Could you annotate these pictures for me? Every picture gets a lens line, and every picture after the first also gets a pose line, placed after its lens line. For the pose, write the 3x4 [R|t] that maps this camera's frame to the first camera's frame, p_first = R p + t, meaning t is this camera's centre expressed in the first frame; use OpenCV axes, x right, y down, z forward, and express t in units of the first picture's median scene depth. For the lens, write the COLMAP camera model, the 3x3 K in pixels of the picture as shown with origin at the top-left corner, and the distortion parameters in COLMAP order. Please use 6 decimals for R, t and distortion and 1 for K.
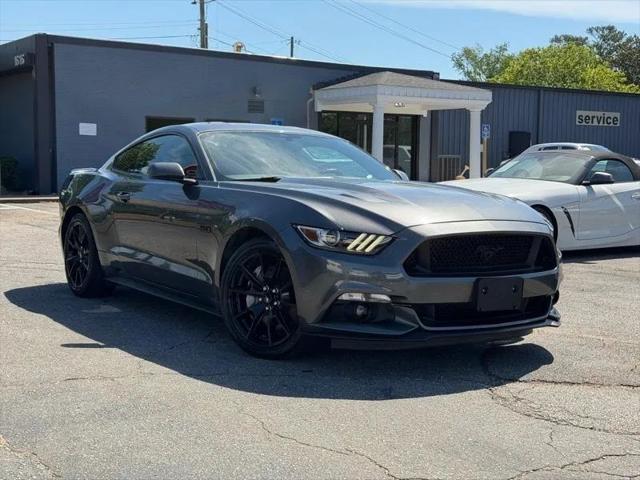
lens RADIAL K [[872.5, 0, 318.4], [0, 872.5, 238.6], [0, 0, 1]] dist [0.132662, -0.079432]
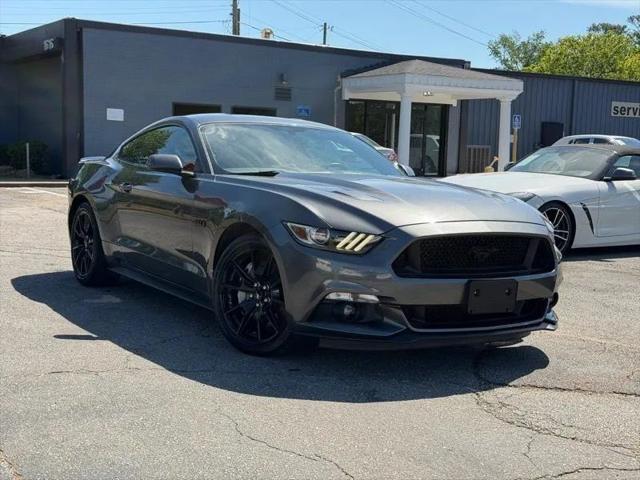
lens RADIAL K [[872.6, 0, 314.7], [0, 872.6, 245.4], [0, 0, 1]] dist [0.125516, -0.029437]
pose [[0.998984, 0.020639, -0.040055, 0.032953], [-0.019733, 0.999543, 0.022880, -0.008600], [0.040509, -0.022067, 0.998935, 0.010735]]
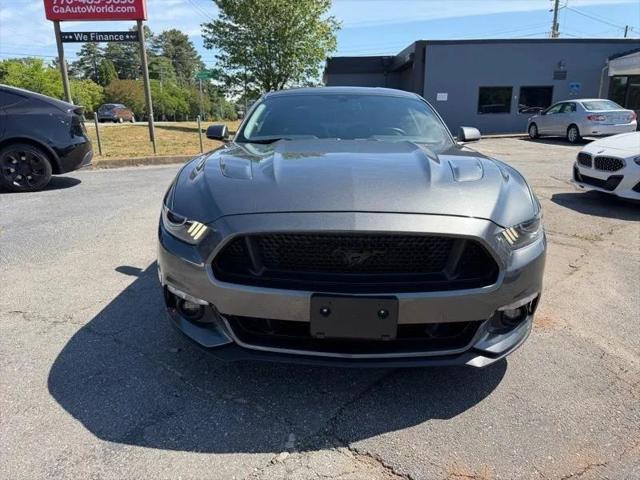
lens RADIAL K [[446.5, 0, 319.4], [0, 446.5, 242.8], [0, 0, 1]] dist [-0.009950, -0.005760]
pose [[0.809334, 0.139113, -0.570636, 0.267543], [-0.028312, 0.979657, 0.198670, -0.046122], [0.586666, -0.144635, 0.796809, 0.501336]]
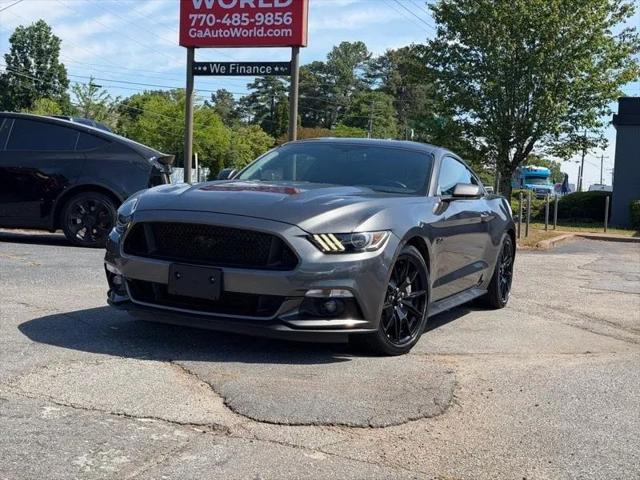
lens RADIAL K [[873.8, 0, 320.0], [0, 873.8, 240.0], [0, 0, 1]] dist [0.133593, -0.069767]
pose [[0.526350, 0.055890, -0.848429, 0.810482], [-0.109032, 0.994036, -0.002159, 0.000849], [0.843248, 0.093642, 0.529305, 0.408452]]
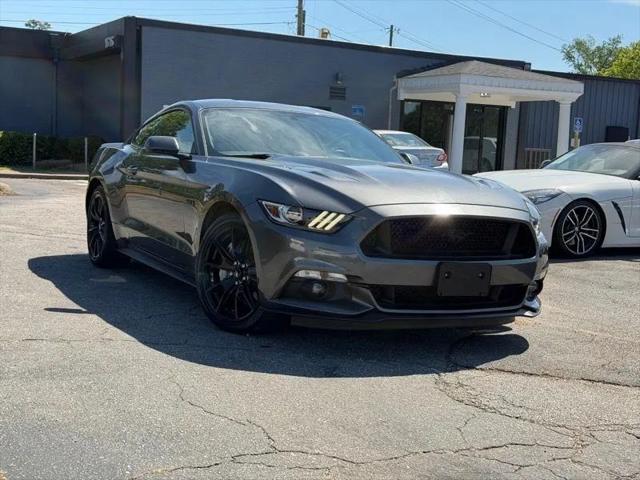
lens RADIAL K [[873.8, 0, 320.0], [0, 873.8, 240.0], [0, 0, 1]] dist [0.133593, -0.069767]
pose [[0.992796, 0.045923, -0.110668, 0.108149], [-0.044516, 0.998894, 0.015154, 0.008213], [0.111241, -0.010118, 0.993742, 0.008870]]
